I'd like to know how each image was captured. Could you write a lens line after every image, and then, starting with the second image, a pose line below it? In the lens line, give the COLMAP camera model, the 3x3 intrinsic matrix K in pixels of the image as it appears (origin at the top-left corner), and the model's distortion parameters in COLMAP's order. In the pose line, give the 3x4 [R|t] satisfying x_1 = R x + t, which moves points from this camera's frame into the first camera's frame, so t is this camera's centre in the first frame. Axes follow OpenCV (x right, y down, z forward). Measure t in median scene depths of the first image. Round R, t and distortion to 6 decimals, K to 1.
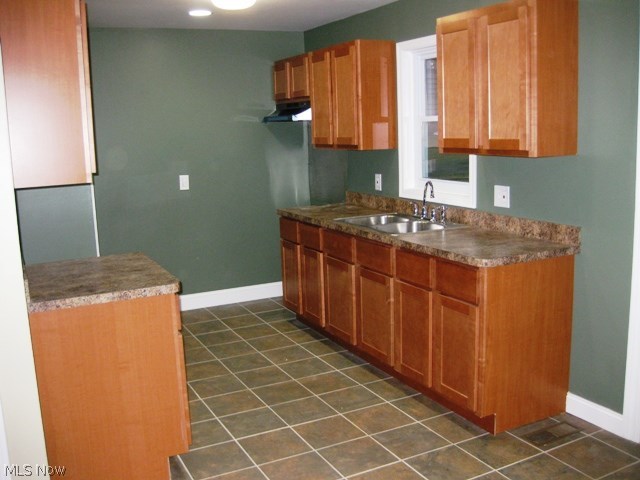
lens RADIAL K [[660.4, 0, 320.0], [0, 660.4, 240.0], [0, 0, 1]] dist [-0.182366, 0.147564]
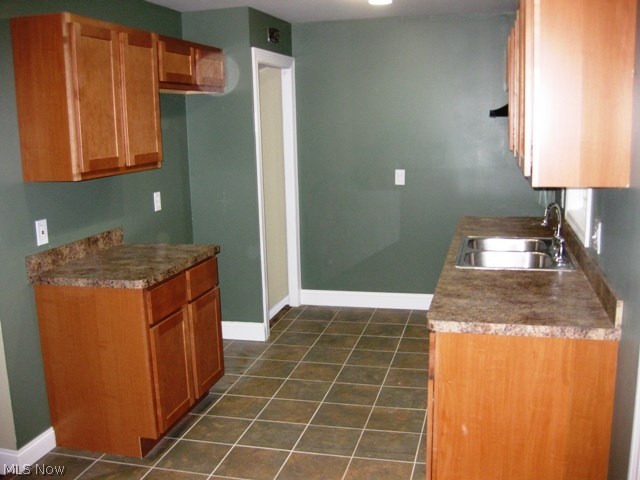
lens RADIAL K [[660.4, 0, 320.0], [0, 660.4, 240.0], [0, 0, 1]] dist [-0.182366, 0.147564]
pose [[0.756178, 0.131380, -0.641041, 0.457903], [-0.110251, 0.991212, 0.073093, -0.074058], [0.645011, 0.015404, 0.764018, 0.258296]]
